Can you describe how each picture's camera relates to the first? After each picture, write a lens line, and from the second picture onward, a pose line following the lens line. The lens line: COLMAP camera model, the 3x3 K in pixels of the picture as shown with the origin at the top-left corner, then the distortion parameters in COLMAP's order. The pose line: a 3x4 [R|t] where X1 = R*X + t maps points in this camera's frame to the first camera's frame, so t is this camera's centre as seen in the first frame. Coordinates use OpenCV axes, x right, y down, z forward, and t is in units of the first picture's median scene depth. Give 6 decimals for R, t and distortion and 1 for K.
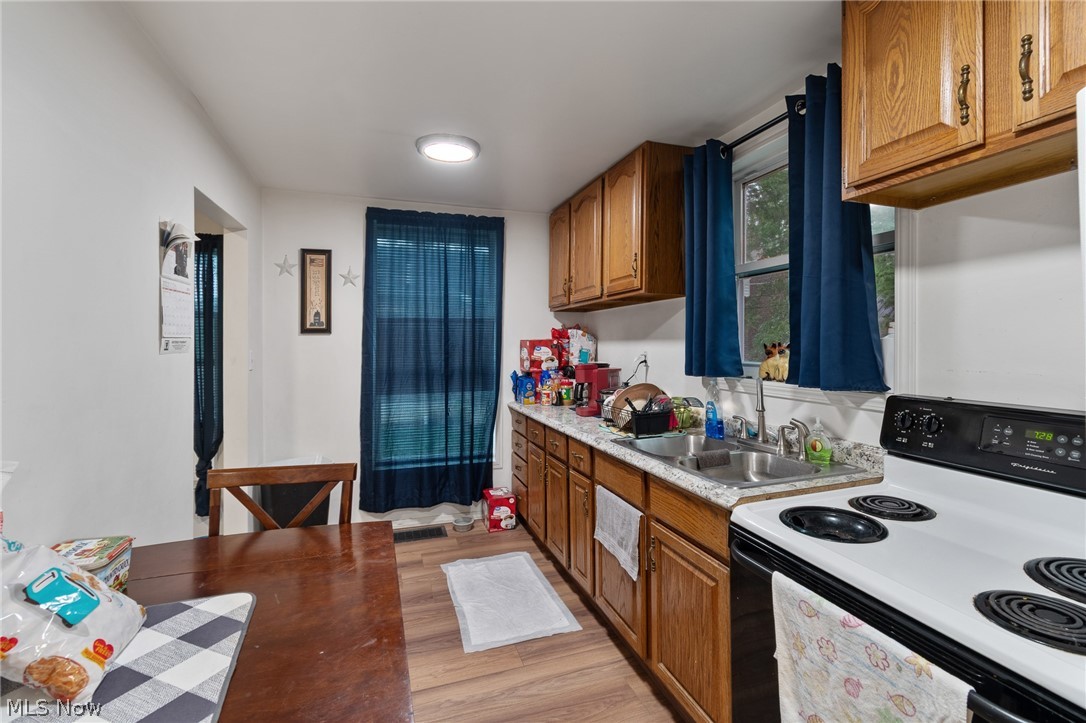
lens RADIAL K [[487.0, 0, 549.1], [0, 487.0, 353.9], [0, 0, 1]] dist [0.002186, 0.000131]
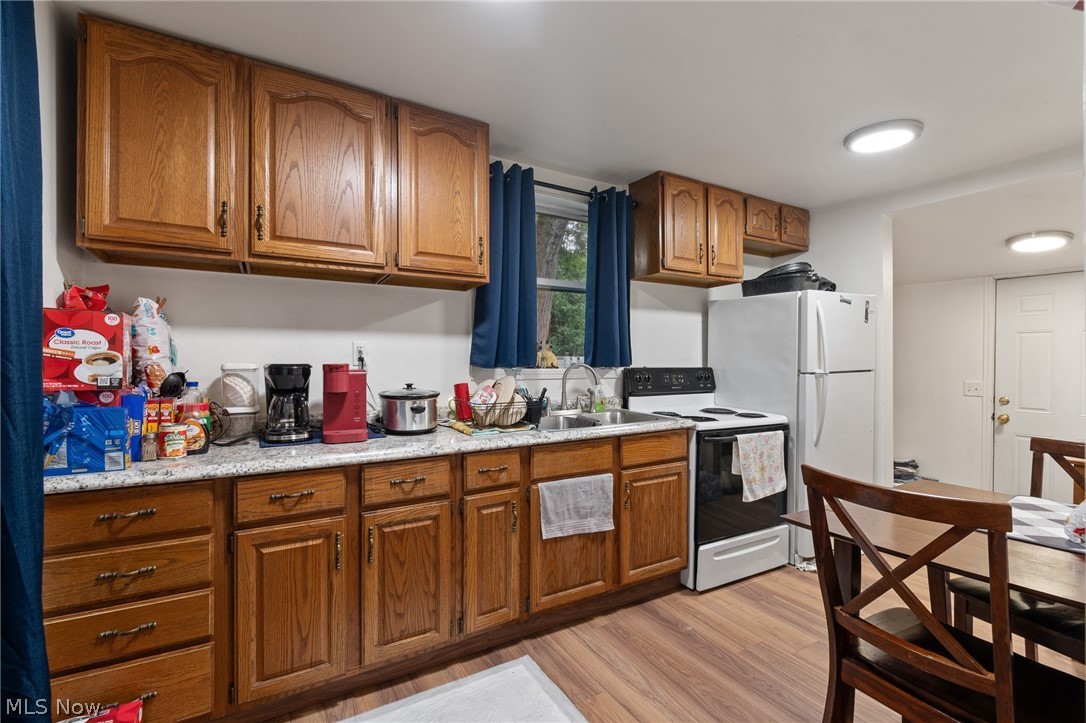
lens RADIAL K [[487.0, 0, 550.5], [0, 487.0, 359.8], [0, 0, 1]] dist [0.002186, 0.000131]
pose [[-0.209599, -0.002156, 0.977785, -0.895802], [0.012143, 0.999915, 0.004808, 0.028461], [-0.977712, 0.012881, -0.209555, 1.271508]]
